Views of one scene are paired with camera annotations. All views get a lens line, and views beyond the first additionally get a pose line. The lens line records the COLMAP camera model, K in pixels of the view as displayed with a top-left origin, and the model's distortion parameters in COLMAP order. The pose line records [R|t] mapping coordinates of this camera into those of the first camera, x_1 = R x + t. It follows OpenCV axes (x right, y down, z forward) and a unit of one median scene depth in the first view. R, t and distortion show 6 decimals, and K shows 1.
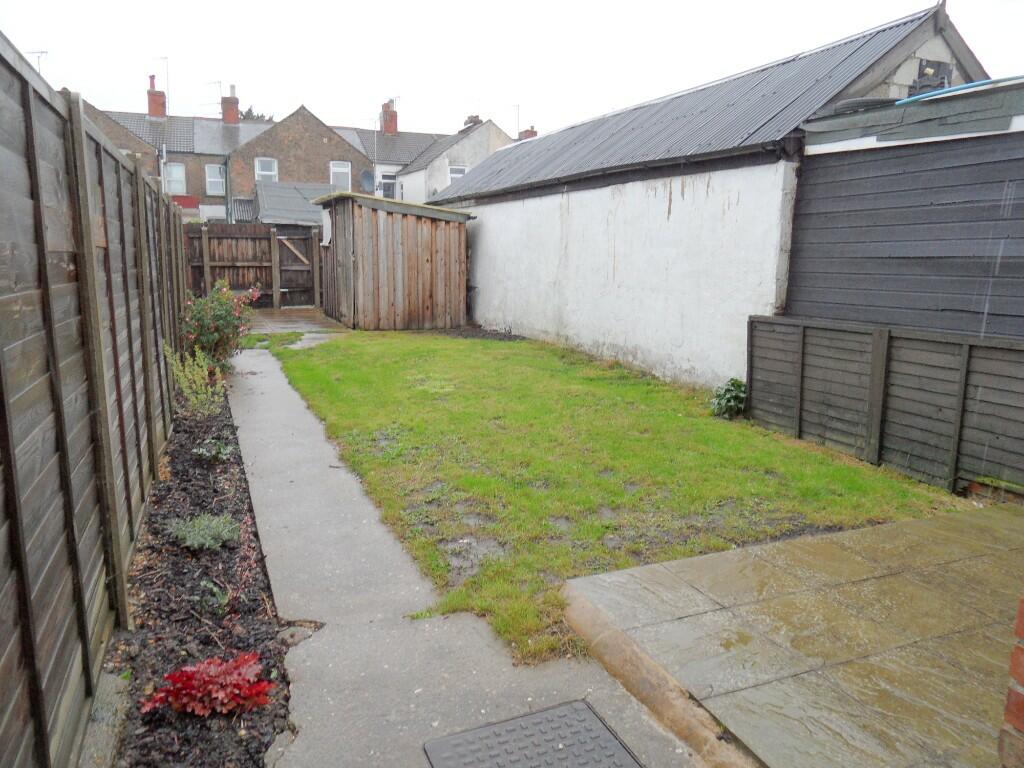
lens RADIAL K [[757.7, 0, 512.0], [0, 757.7, 384.0], [0, 0, 1]] dist [-0.029264, 0.033511]
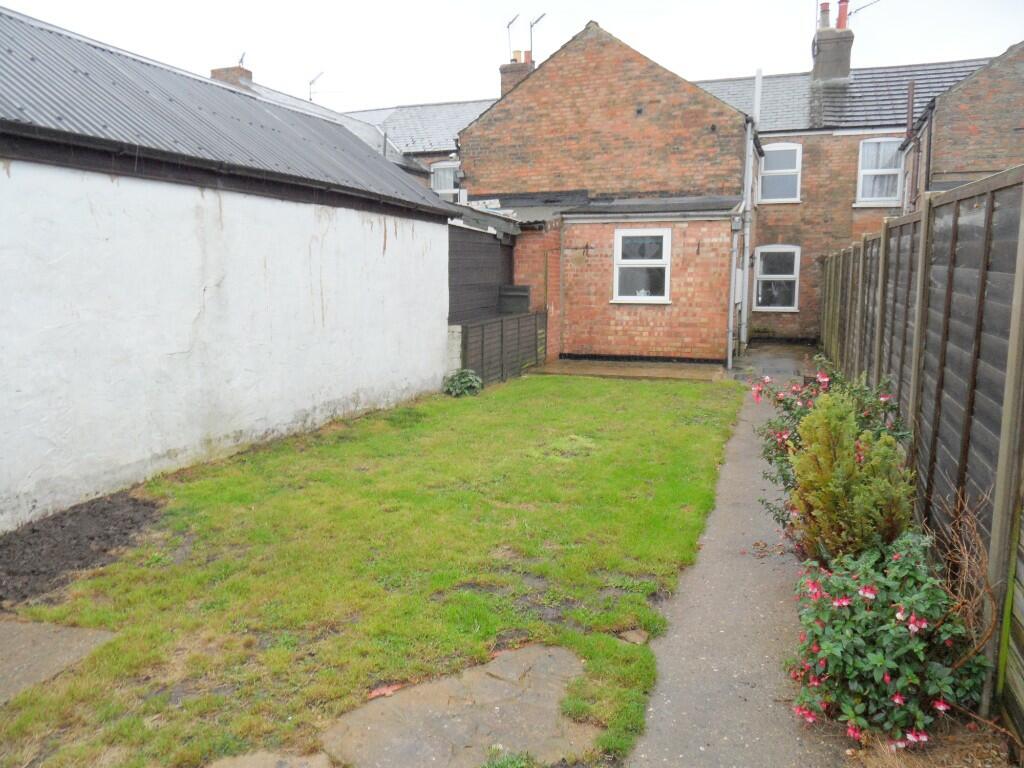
lens RADIAL K [[757.7, 0, 512.0], [0, 757.7, 384.0], [0, 0, 1]] dist [-0.029264, 0.033511]
pose [[-0.750100, -0.106922, 0.652624, -0.374423], [0.105678, 0.954783, 0.277888, -0.191333], [-0.652826, 0.277412, -0.704883, 1.000980]]
